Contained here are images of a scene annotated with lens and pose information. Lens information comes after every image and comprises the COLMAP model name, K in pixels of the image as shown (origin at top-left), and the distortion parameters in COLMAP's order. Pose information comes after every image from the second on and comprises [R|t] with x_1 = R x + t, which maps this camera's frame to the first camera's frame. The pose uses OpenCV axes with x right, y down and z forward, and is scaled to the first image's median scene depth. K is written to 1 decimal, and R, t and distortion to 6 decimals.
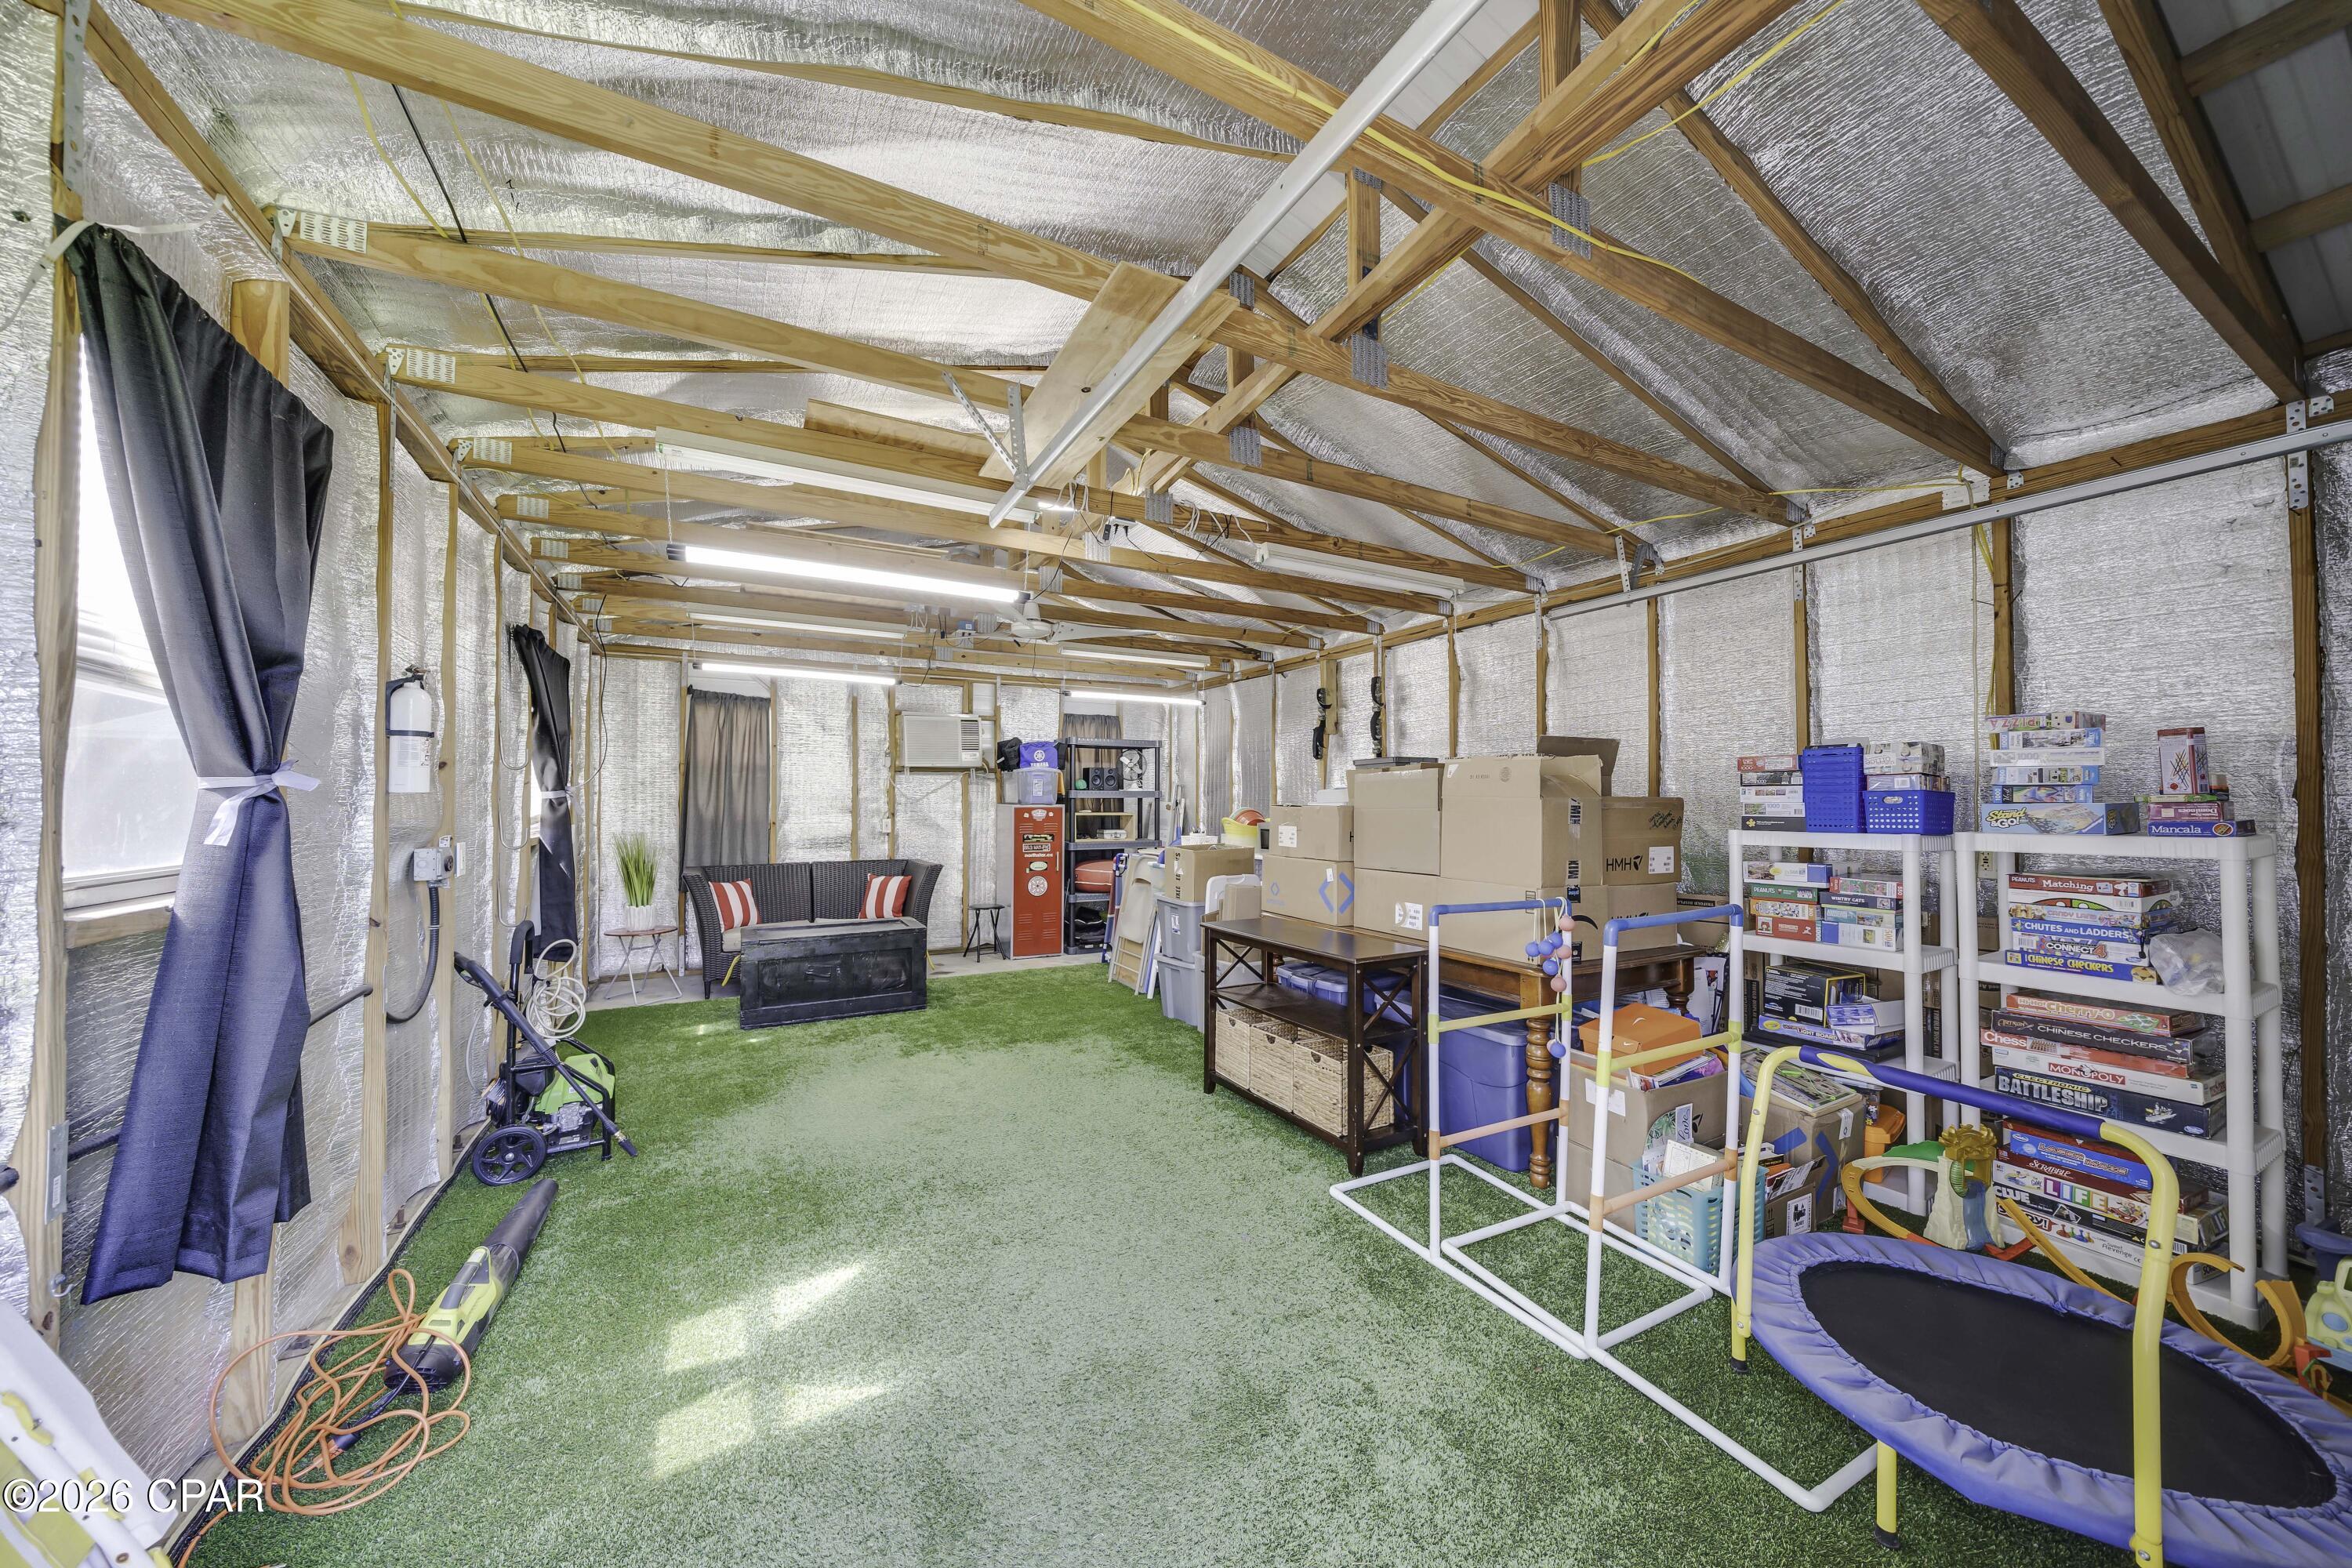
lens RADIAL K [[817.3, 0, 1159.3], [0, 817.3, 789.3], [0, 0, 1]] dist [0.001574, 0.000027]
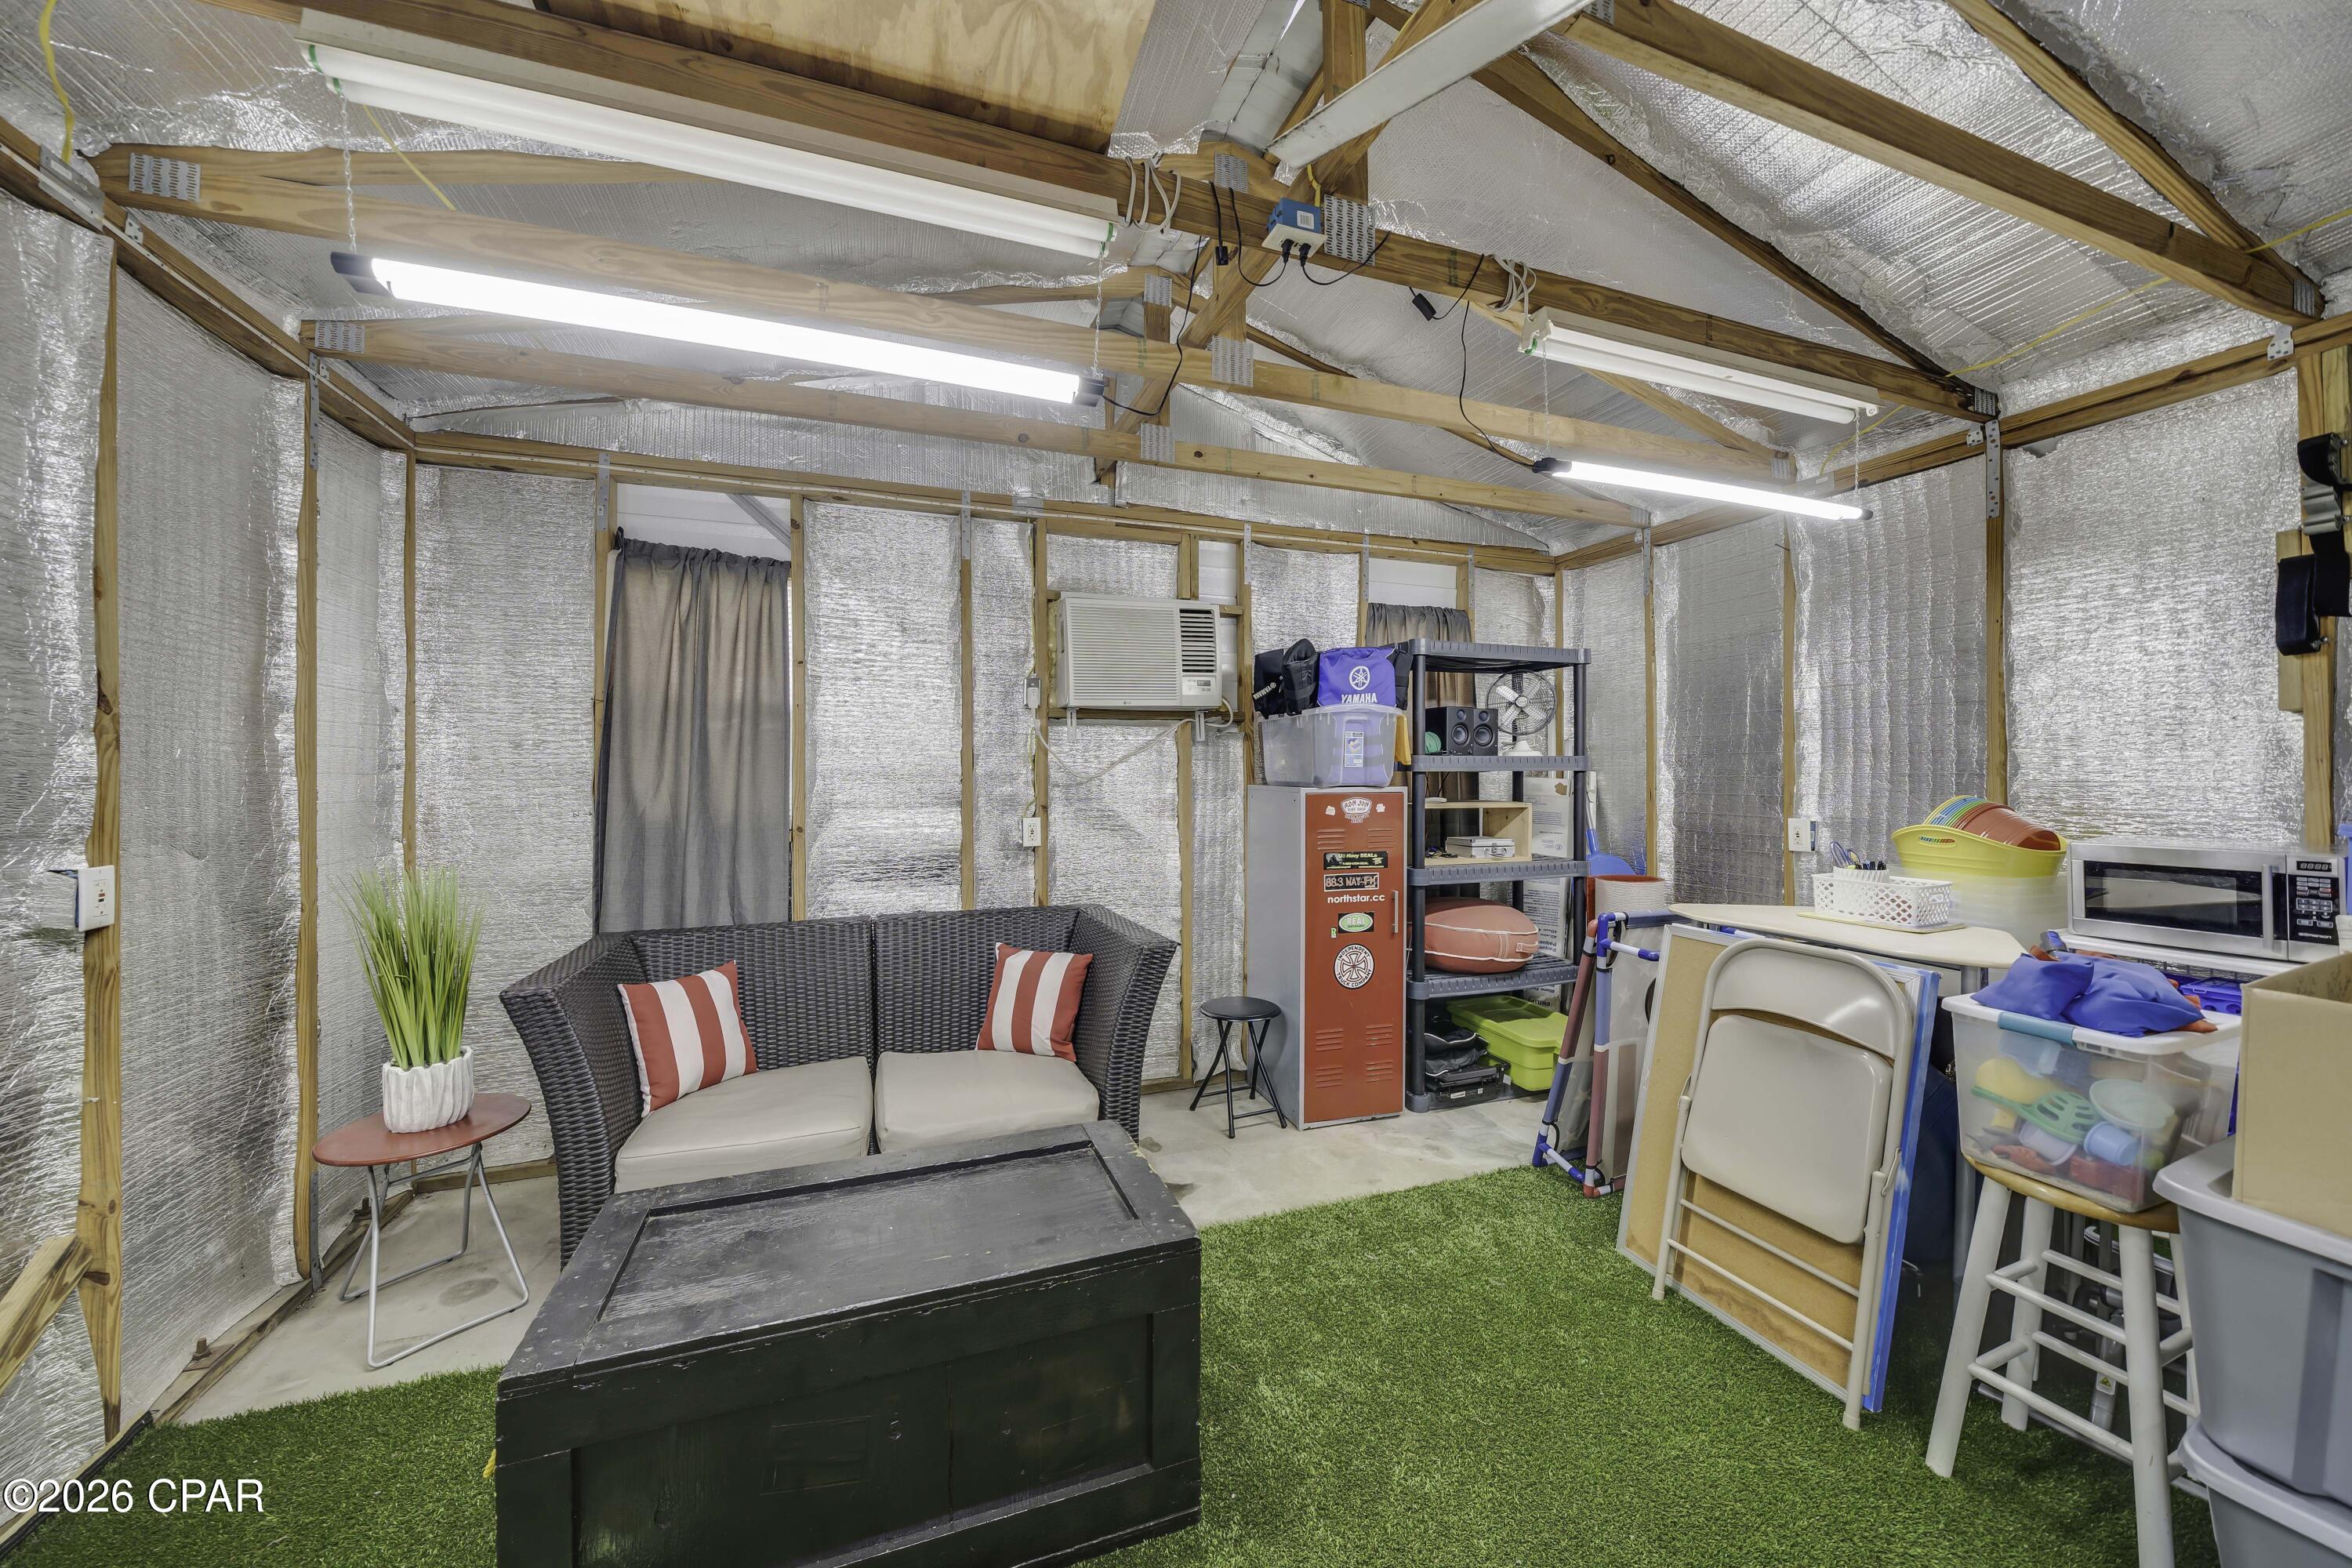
lens RADIAL K [[817.3, 0, 1159.3], [0, 817.3, 789.3], [0, 0, 1]] dist [0.001574, 0.000027]
pose [[0.990484, 0.000128, -0.137629, -0.193782], [0.004399, 0.999459, 0.032591, 0.004690], [0.137559, -0.032886, 0.989947, 0.538394]]
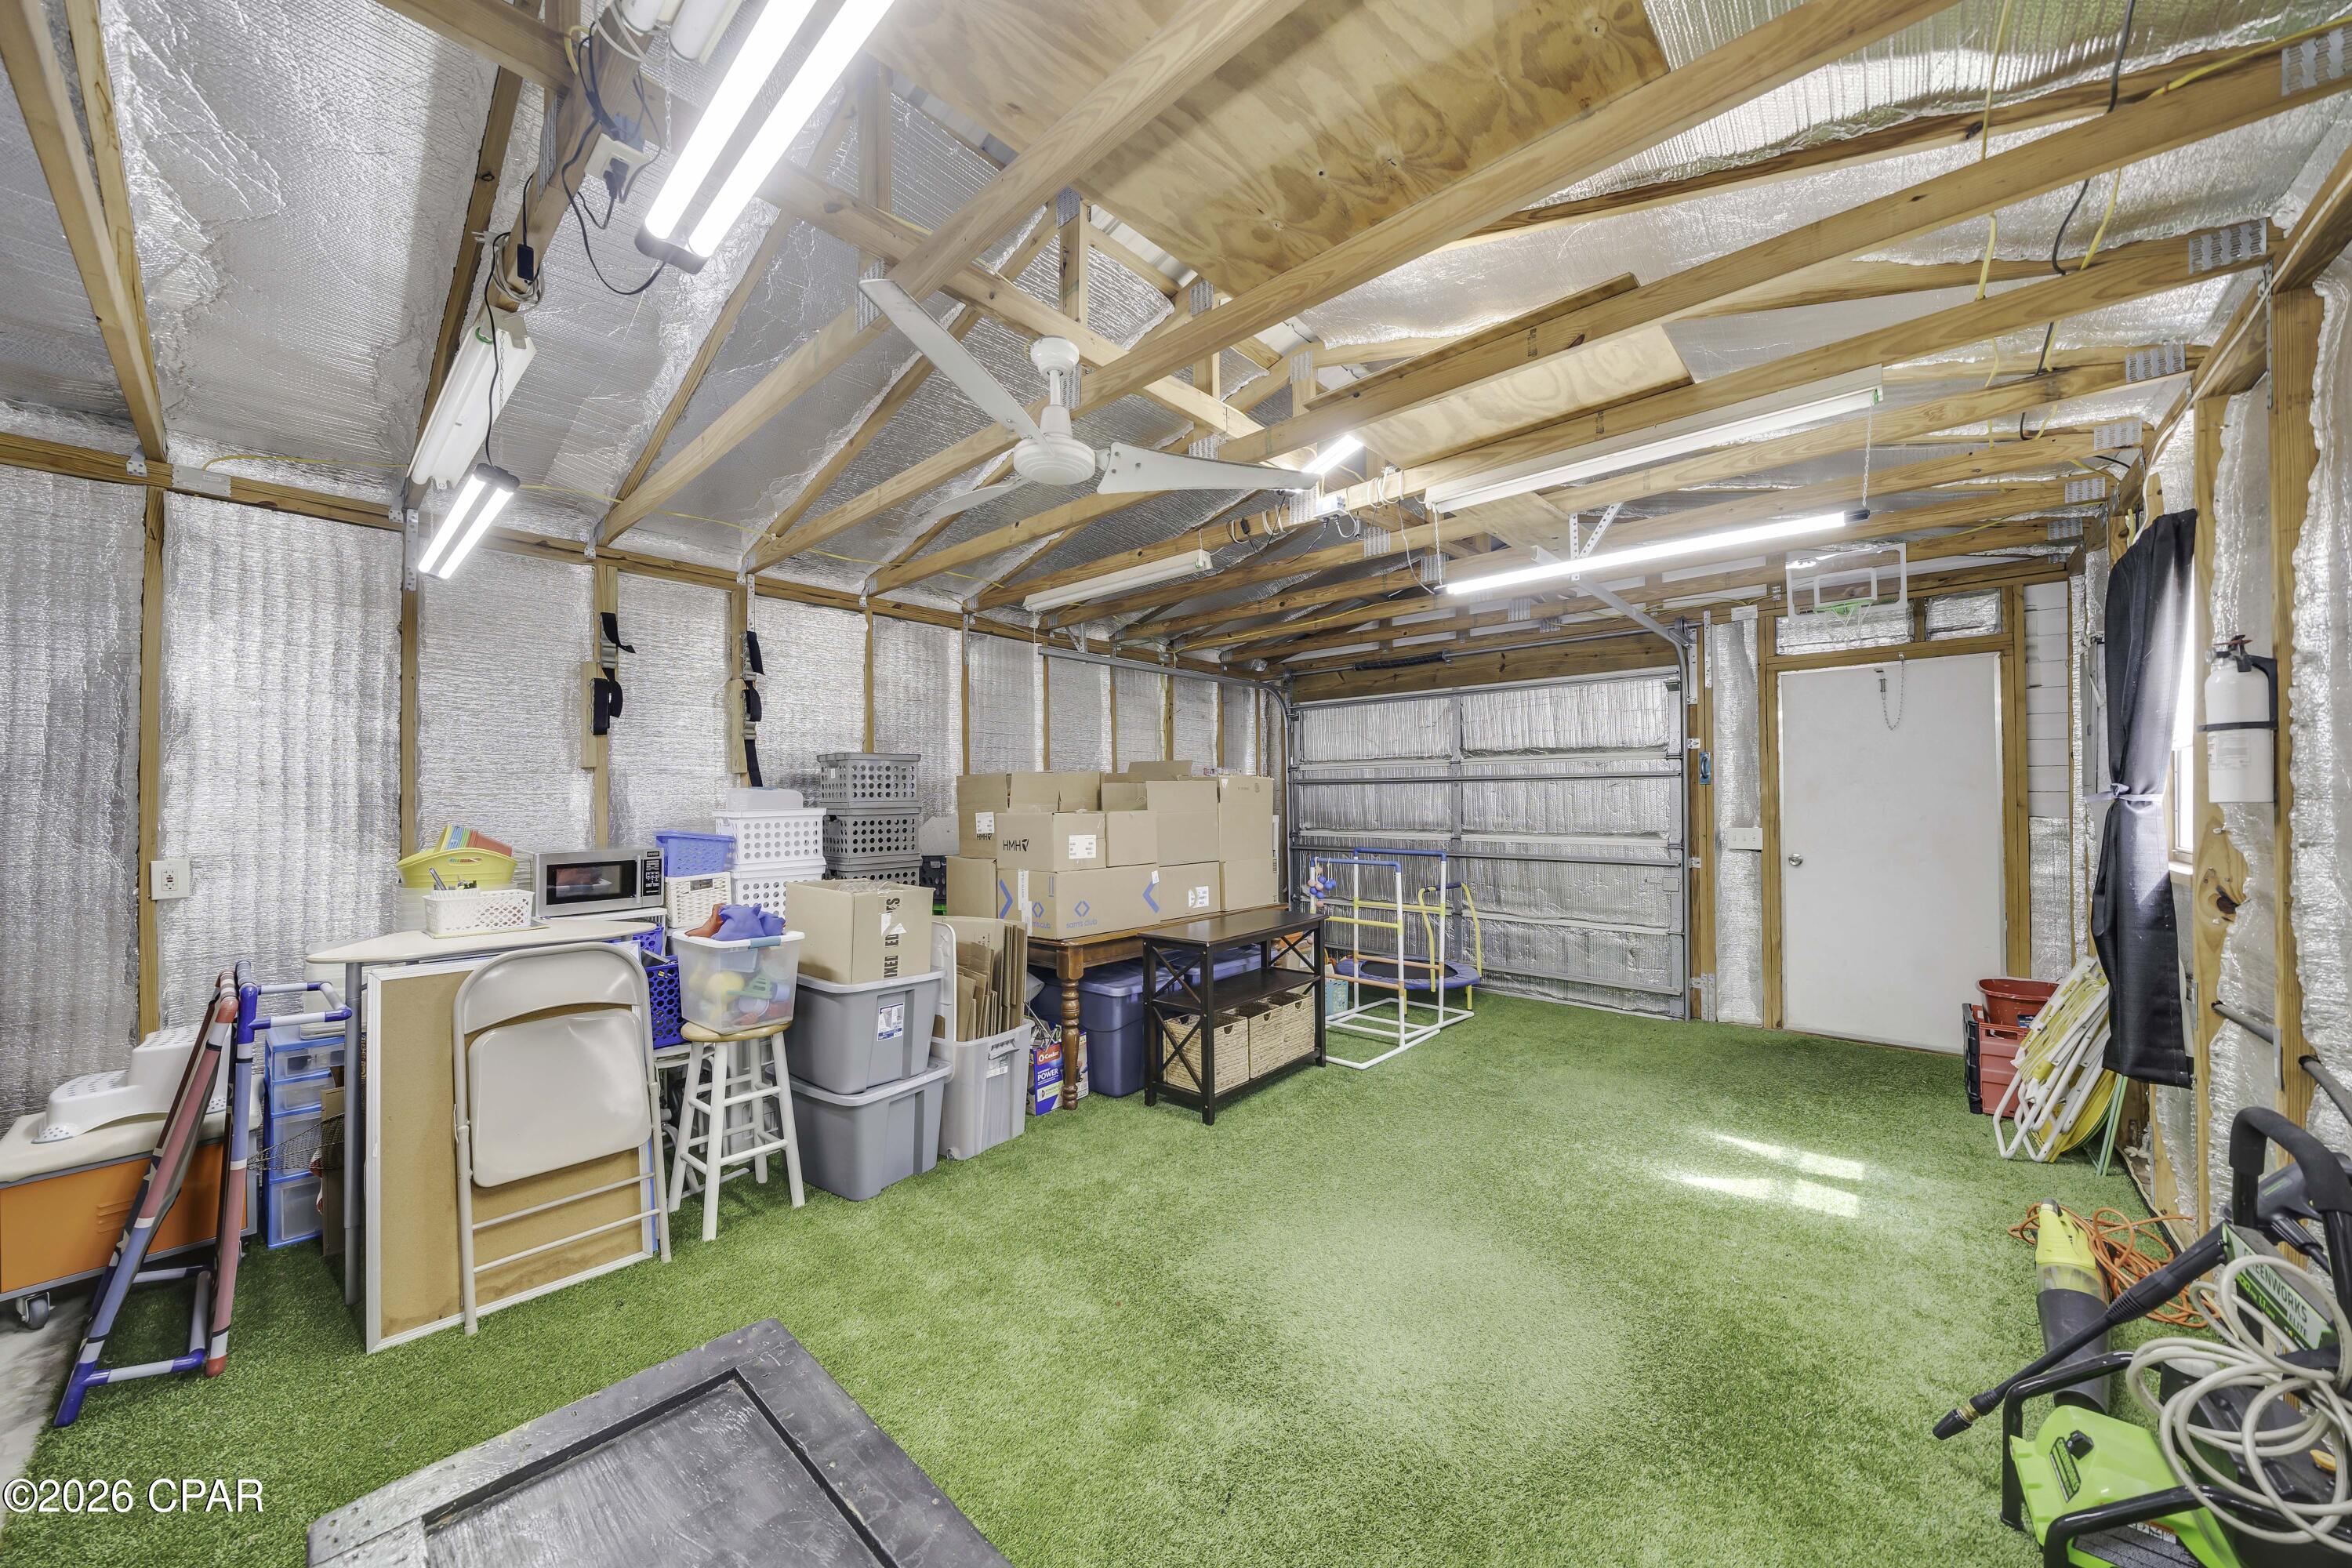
lens RADIAL K [[817.3, 0, 1159.3], [0, 817.3, 789.3], [0, 0, 1]] dist [0.001574, 0.000027]
pose [[-0.333431, 0.003981, 0.942766, -0.420358], [-0.015250, 0.999837, -0.009616, 0.001412], [-0.942651, -0.017584, -0.333316, 0.719331]]
